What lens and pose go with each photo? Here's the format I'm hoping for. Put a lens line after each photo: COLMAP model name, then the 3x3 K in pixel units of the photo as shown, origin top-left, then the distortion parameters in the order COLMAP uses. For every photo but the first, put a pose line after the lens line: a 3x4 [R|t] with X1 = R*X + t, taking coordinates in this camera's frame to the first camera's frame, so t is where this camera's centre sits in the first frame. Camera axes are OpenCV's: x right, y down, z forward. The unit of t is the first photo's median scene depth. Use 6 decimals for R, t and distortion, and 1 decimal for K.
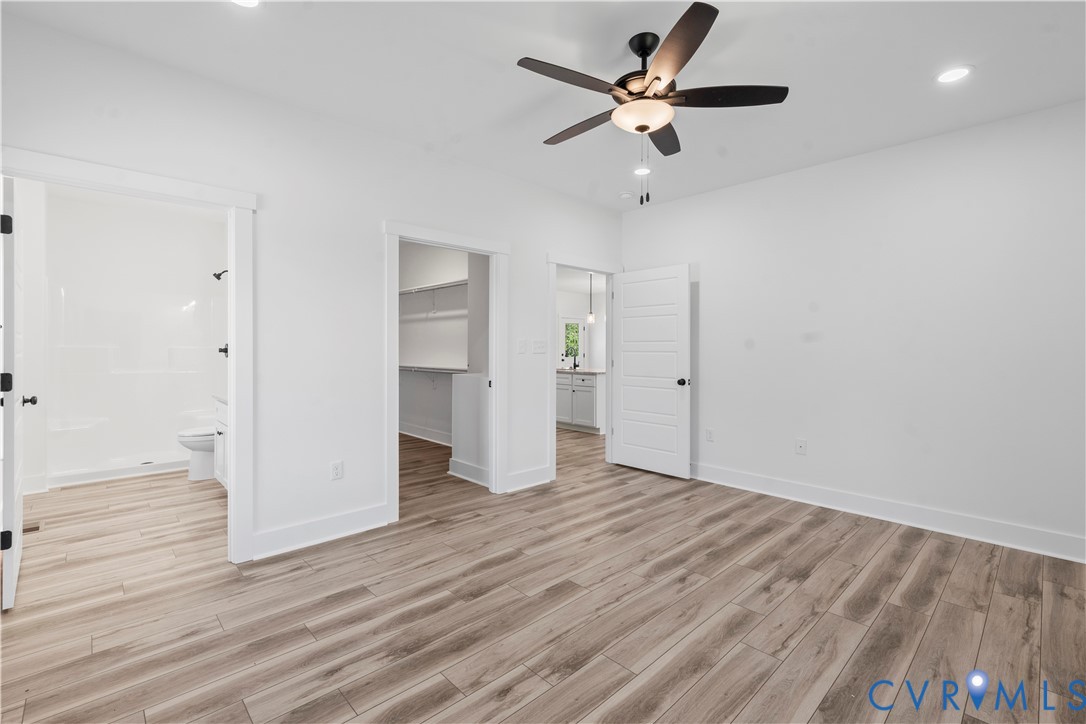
lens RADIAL K [[488.5, 0, 547.8], [0, 488.5, 344.9], [0, 0, 1]] dist [-0.003189, 0.000199]
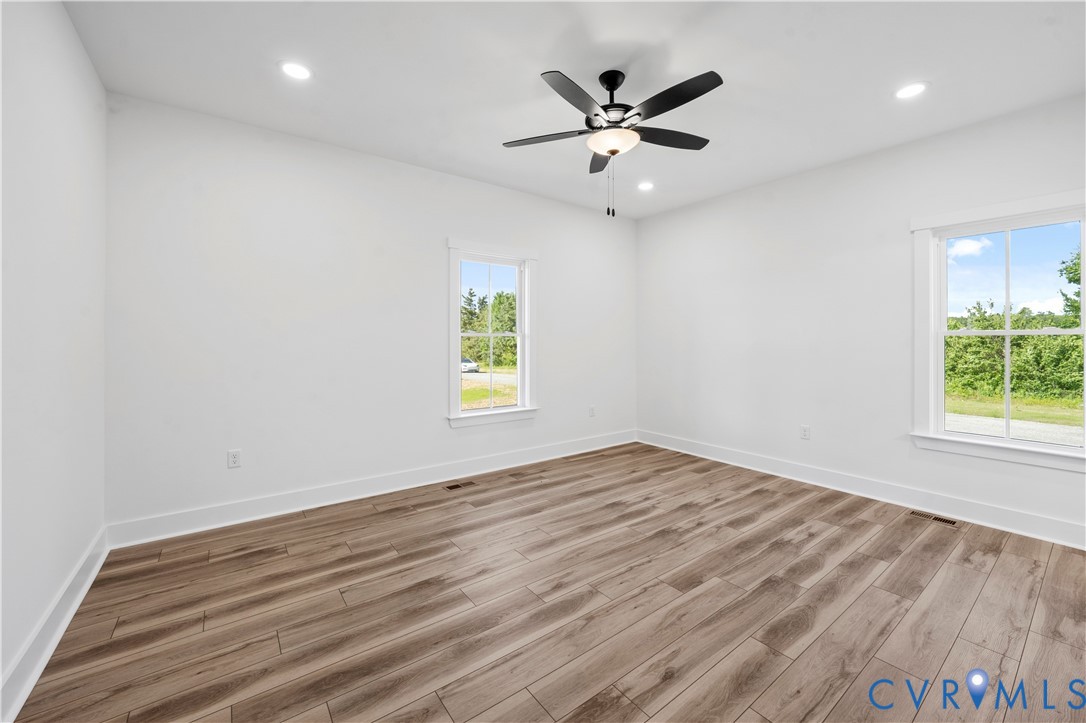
lens RADIAL K [[407.5, 0, 540.2], [0, 407.5, 344.3], [0, 0, 1]] dist [-0.008652, 0.000022]
pose [[-0.988373, -0.006567, 0.151908, 0.208306], [-0.006116, 0.999975, 0.003439, 0.011952], [-0.151927, 0.002470, -0.988389, 1.919668]]
